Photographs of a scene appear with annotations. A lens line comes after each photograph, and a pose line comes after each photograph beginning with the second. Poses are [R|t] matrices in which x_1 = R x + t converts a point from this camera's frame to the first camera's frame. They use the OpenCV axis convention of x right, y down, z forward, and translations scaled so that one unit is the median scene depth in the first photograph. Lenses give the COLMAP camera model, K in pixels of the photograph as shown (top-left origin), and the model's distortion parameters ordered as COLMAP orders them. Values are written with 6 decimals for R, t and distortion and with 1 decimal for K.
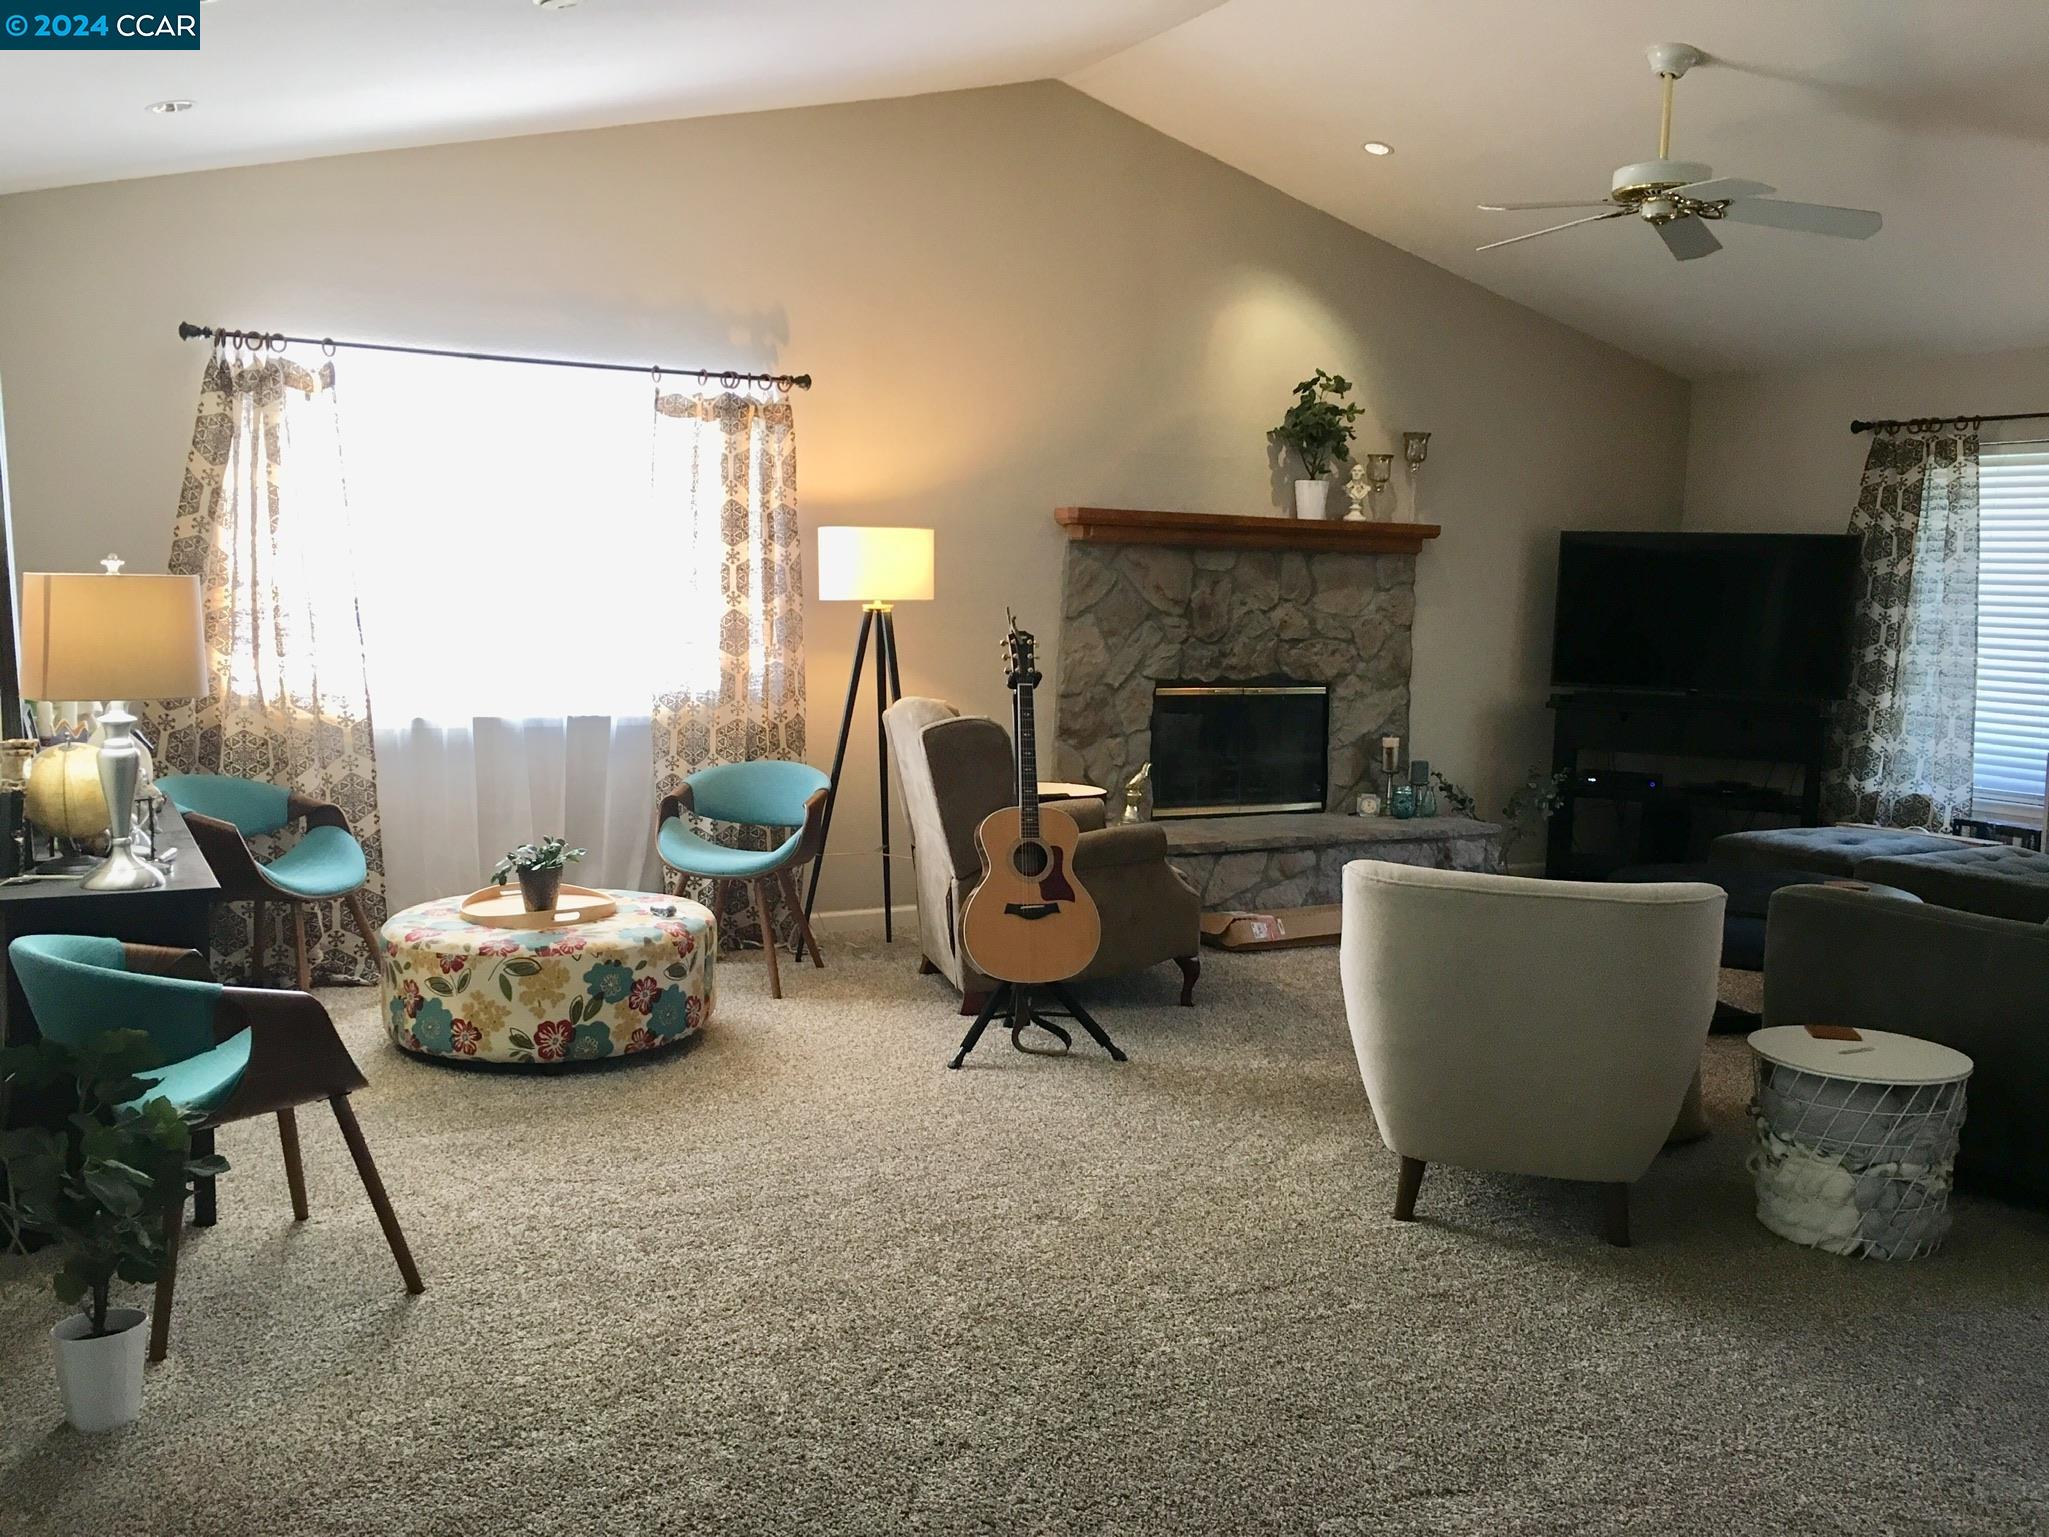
lens RADIAL K [[1710.4, 0, 1024.5], [0, 1710.4, 768.5], [0, 0, 1]] dist [0.060702, -0.075976]
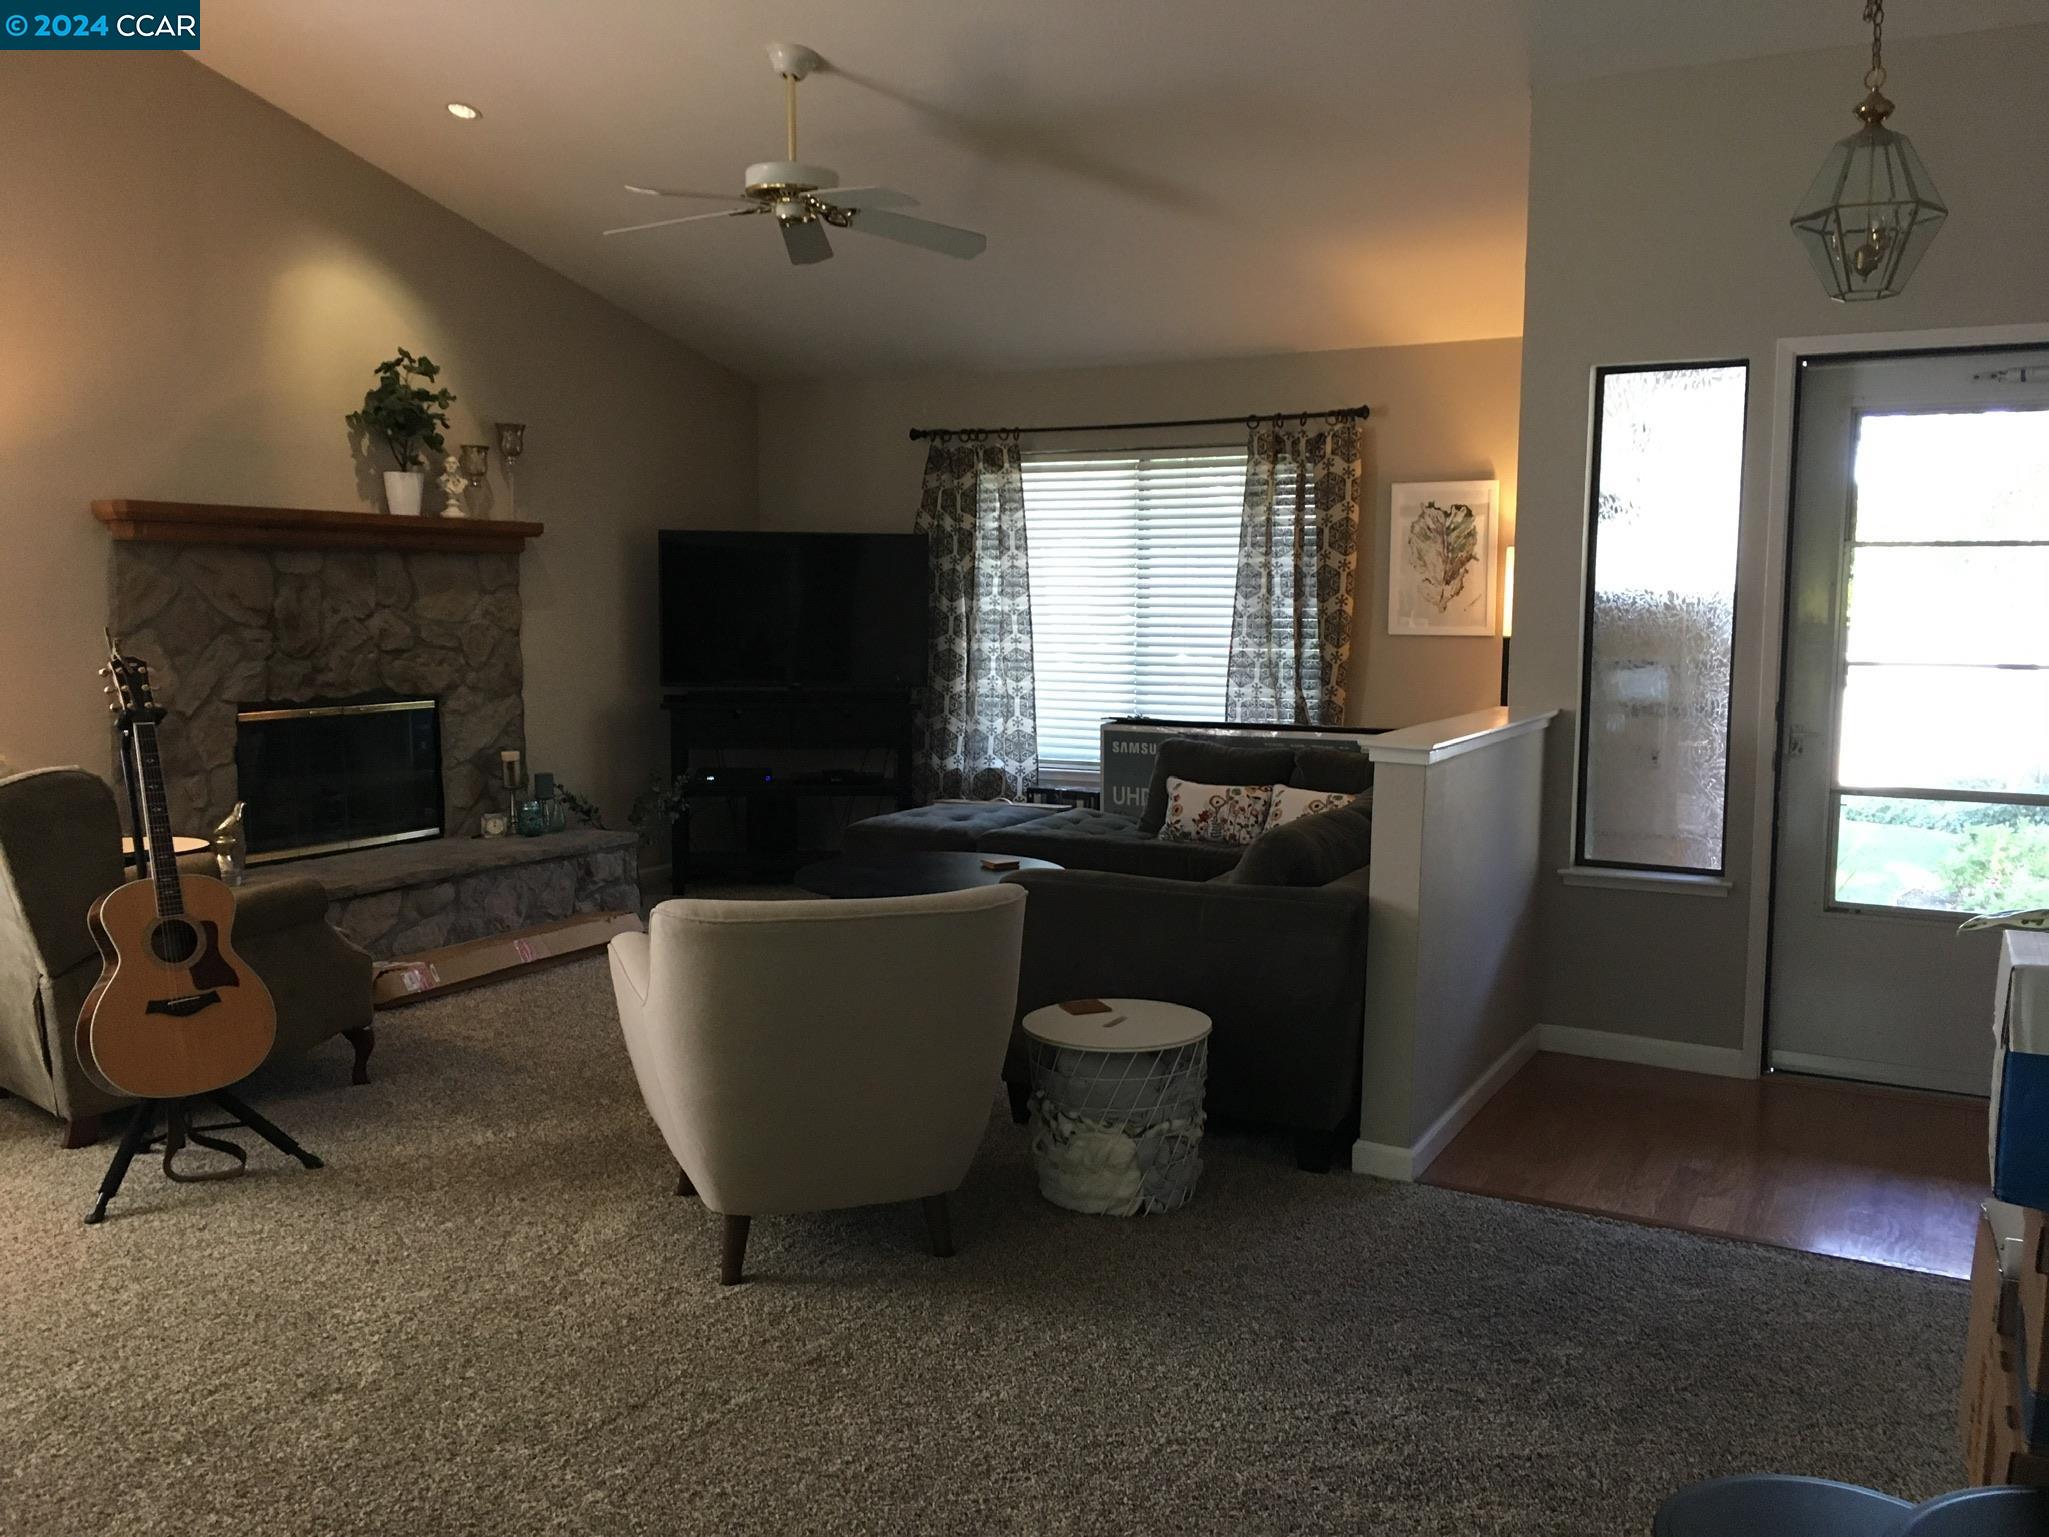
lens RADIAL K [[1710.4, 0, 1024.5], [0, 1710.4, 768.5], [0, 0, 1]] dist [0.060702, -0.075976]
pose [[0.836096, -0.077736, 0.543048, -0.067374], [0.075901, 0.996781, 0.025828, -0.012743], [-0.543308, 0.019623, 0.839304, 0.073189]]
